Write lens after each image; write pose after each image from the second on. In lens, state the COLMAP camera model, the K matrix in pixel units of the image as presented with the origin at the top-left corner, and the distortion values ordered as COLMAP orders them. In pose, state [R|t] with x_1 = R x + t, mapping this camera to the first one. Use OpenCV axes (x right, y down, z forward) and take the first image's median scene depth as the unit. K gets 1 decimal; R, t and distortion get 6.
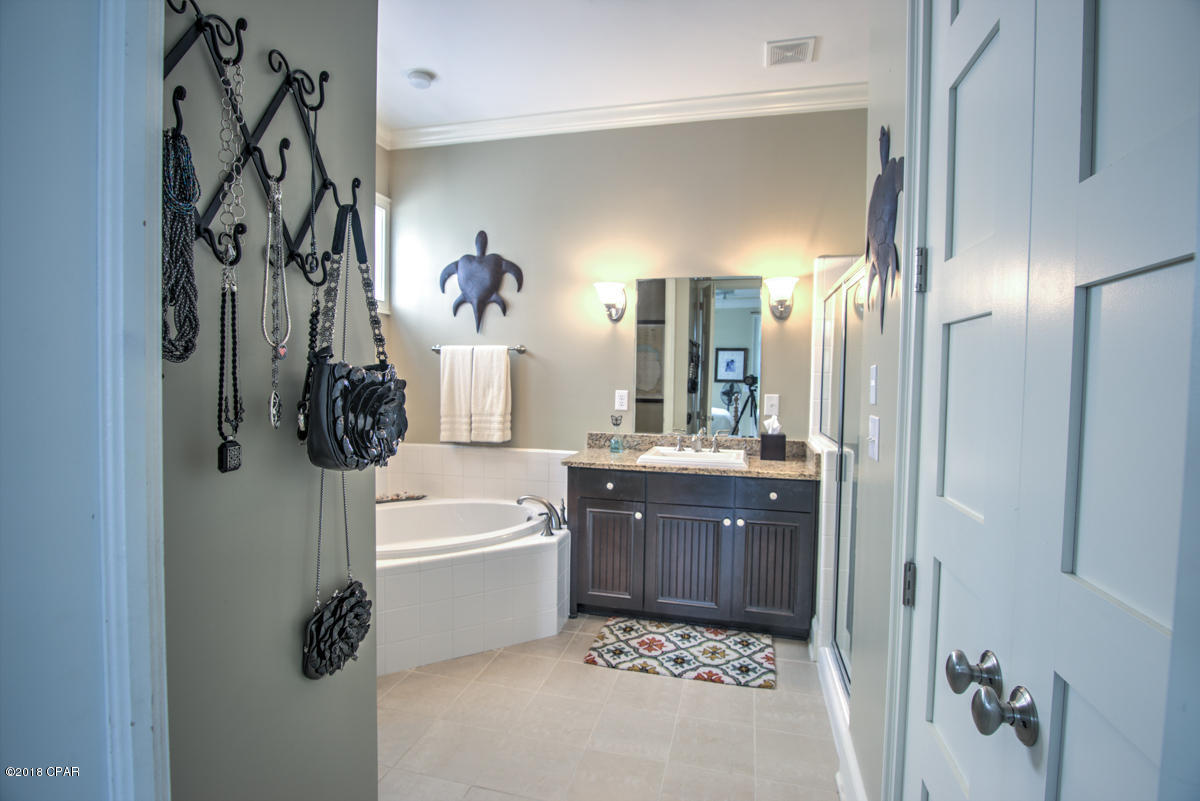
lens RADIAL K [[583.9, 0, 598.0], [0, 583.9, 398.7], [0, 0, 1]] dist [-0.021165, -0.000729]
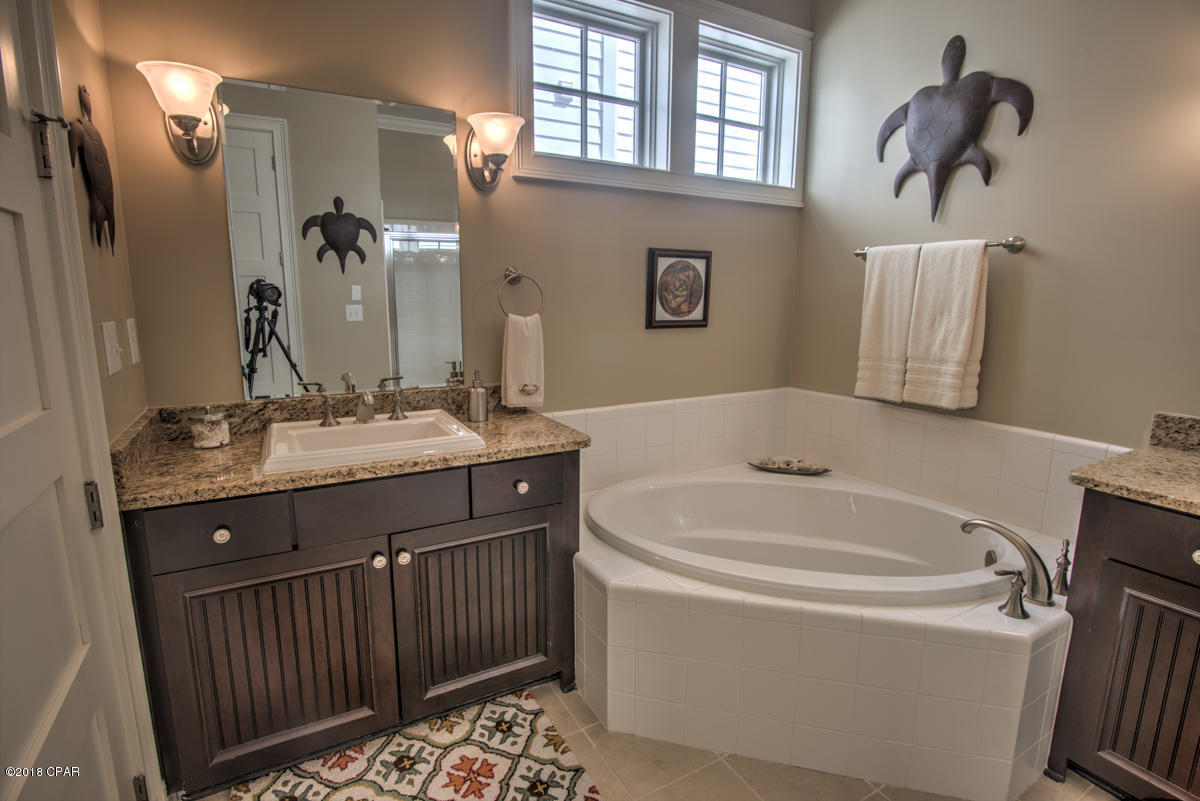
lens RADIAL K [[583.9, 0, 598.0], [0, 583.9, 398.7], [0, 0, 1]] dist [-0.021165, -0.000729]
pose [[0.691685, 0.114778, -0.713020, -0.001286], [-0.018108, 0.989736, 0.141756, -0.011508], [0.721972, -0.085139, 0.686664, 0.340688]]
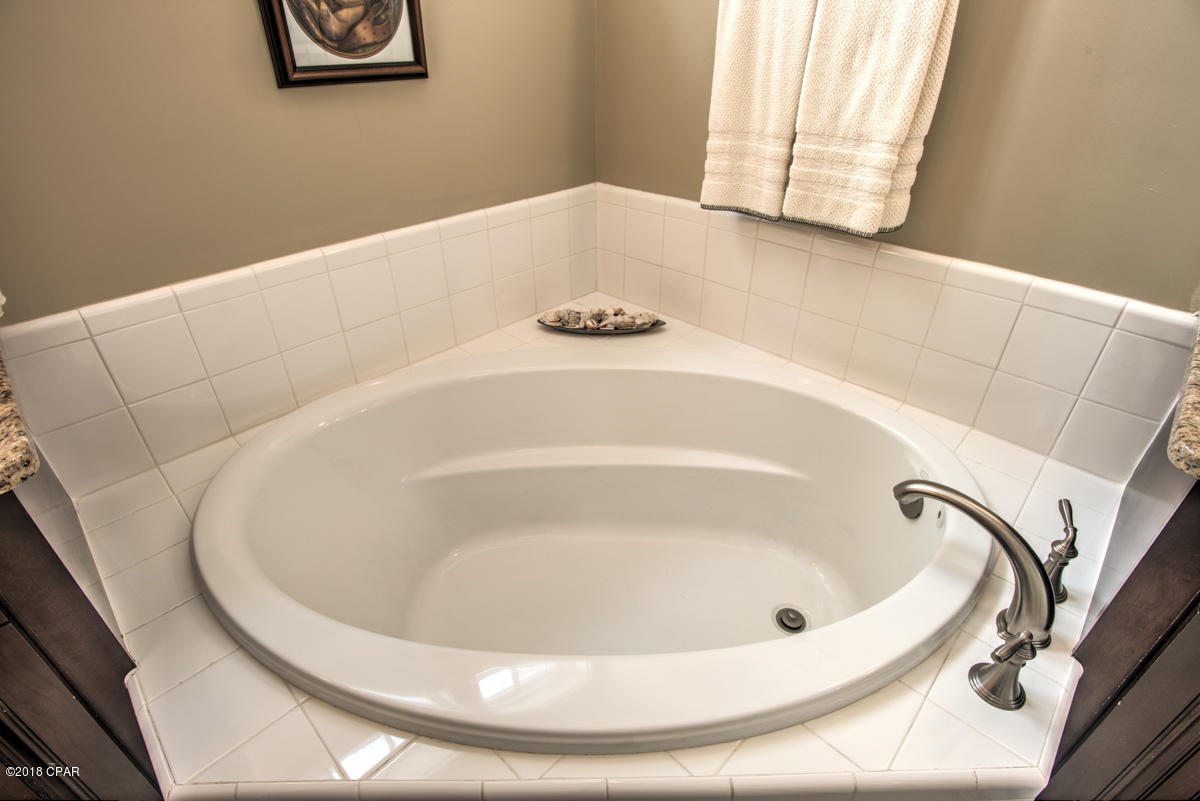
lens RADIAL K [[583.9, 0, 598.0], [0, 583.9, 398.7], [0, 0, 1]] dist [-0.021165, -0.000729]
pose [[0.868194, 0.250881, -0.428133, -0.135757], [-0.000456, 0.863184, 0.504890, -0.008933], [0.496225, -0.438147, 0.749525, 0.633597]]
